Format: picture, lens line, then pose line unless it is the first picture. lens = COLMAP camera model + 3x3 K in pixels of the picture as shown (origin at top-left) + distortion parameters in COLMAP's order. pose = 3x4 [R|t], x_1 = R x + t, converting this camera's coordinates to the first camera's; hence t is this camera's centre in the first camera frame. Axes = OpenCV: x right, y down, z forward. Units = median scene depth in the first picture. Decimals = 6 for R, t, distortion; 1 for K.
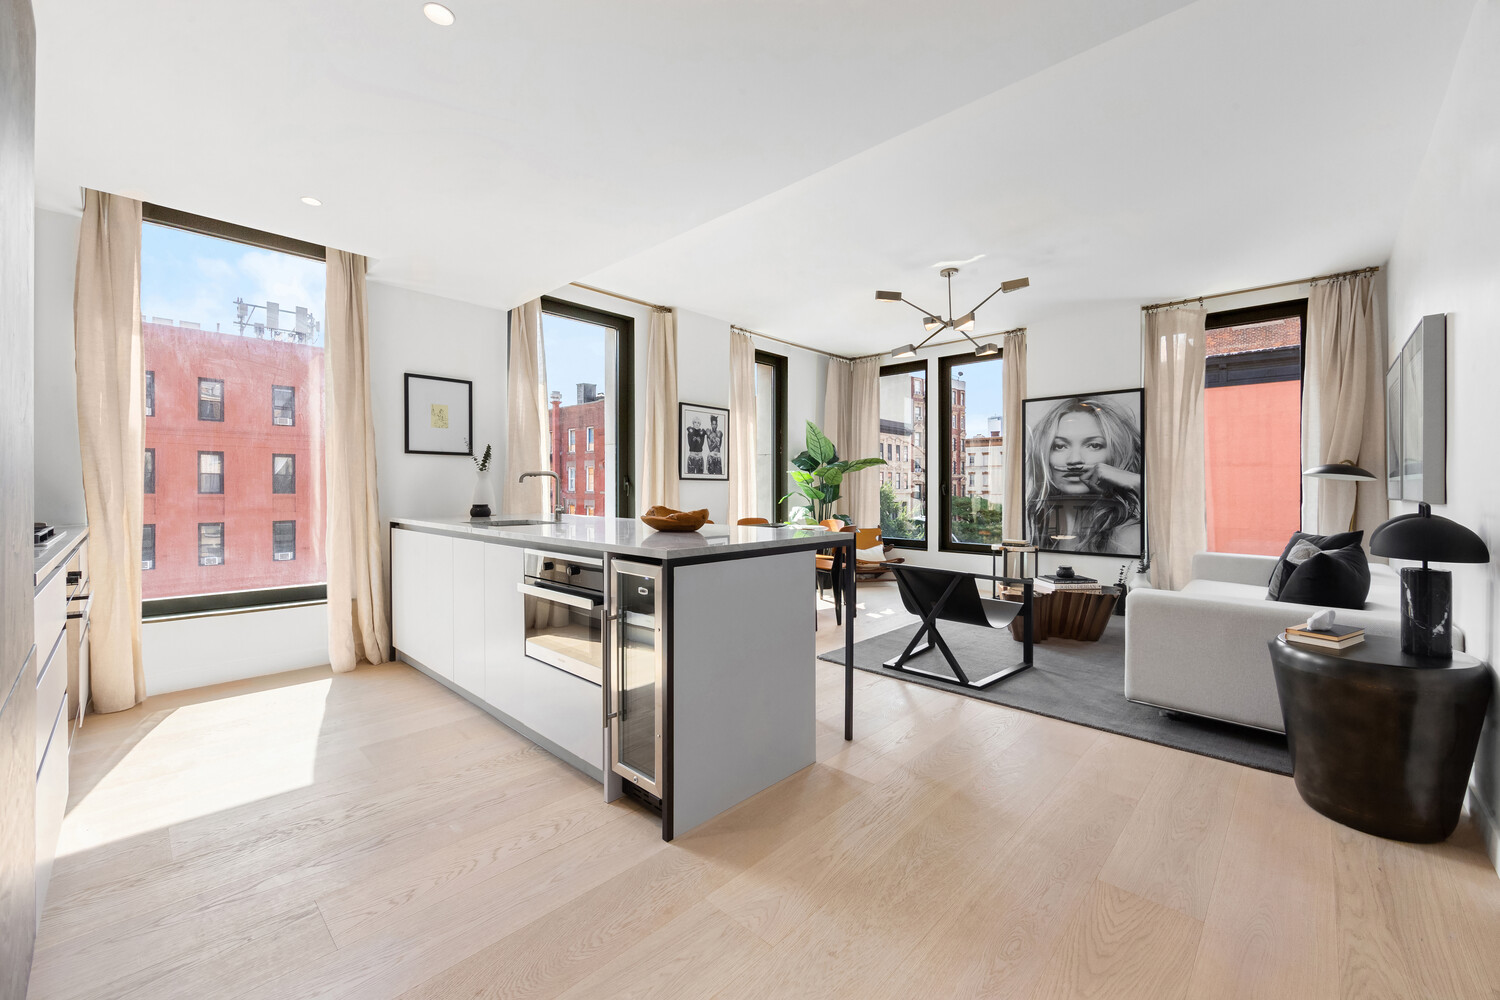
lens RADIAL K [[577.5, 0, 781.2], [0, 577.5, 493.0], [0, 0, 1]] dist [-0.009105, 0.001117]
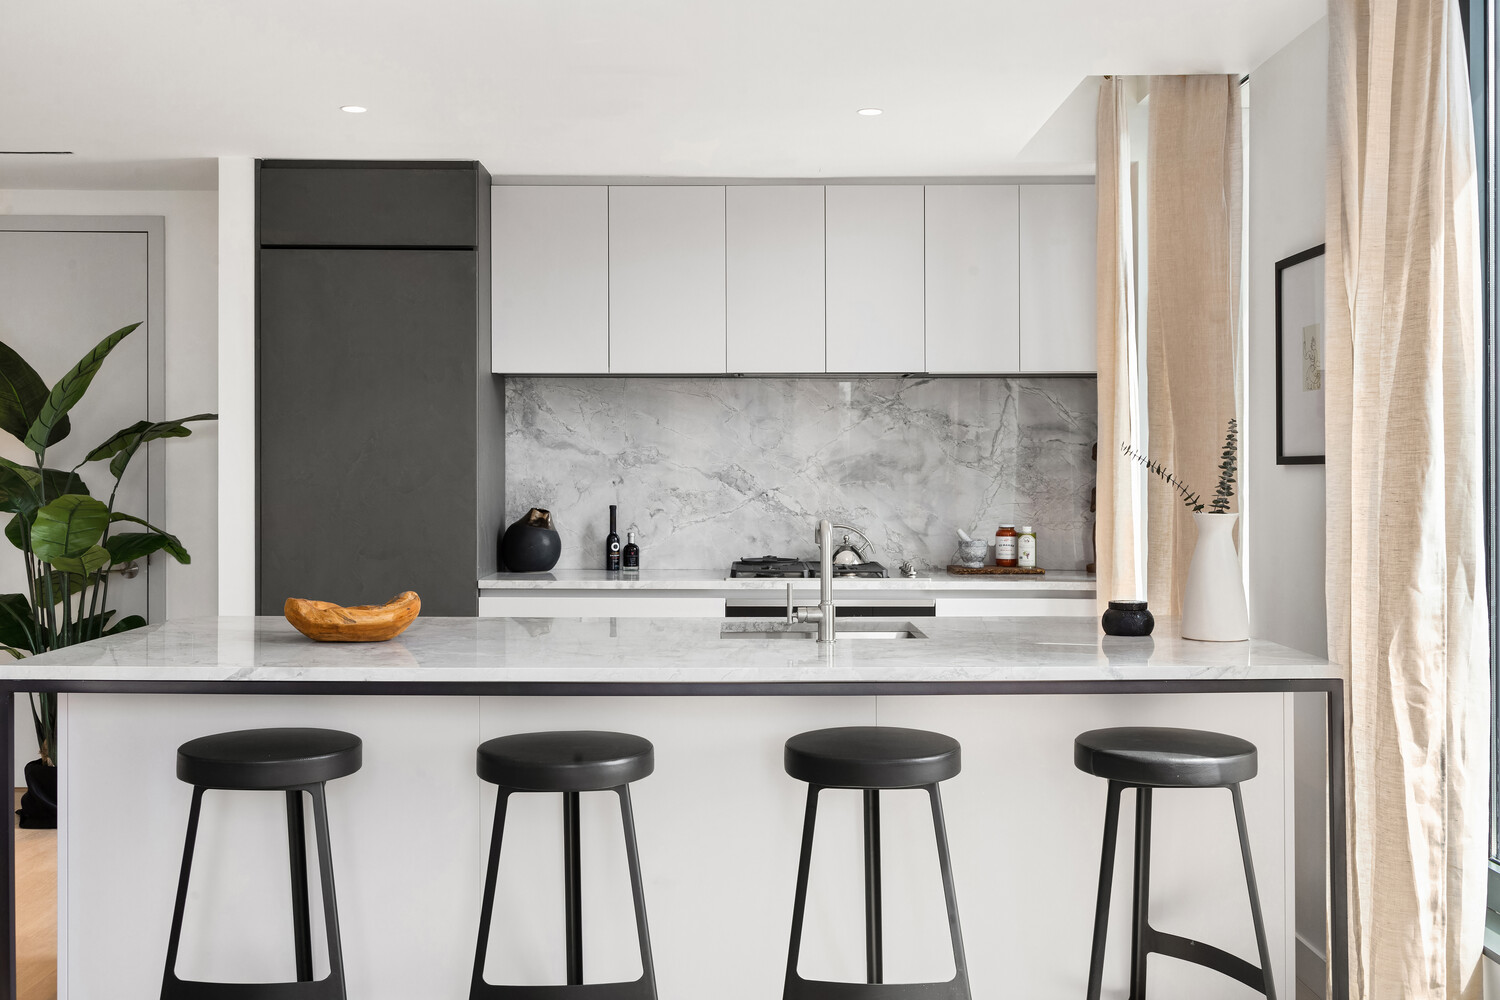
lens RADIAL K [[1421.8, 0, 745.0], [0, 1421.8, 485.4], [0, 0, 1]] dist [0.014412, 0.000000]
pose [[-0.748279, 0.004663, -0.663368, 0.186883], [-0.007780, 0.999845, 0.015803, -0.046689], [0.663339, 0.016986, -0.748127, 1.033504]]
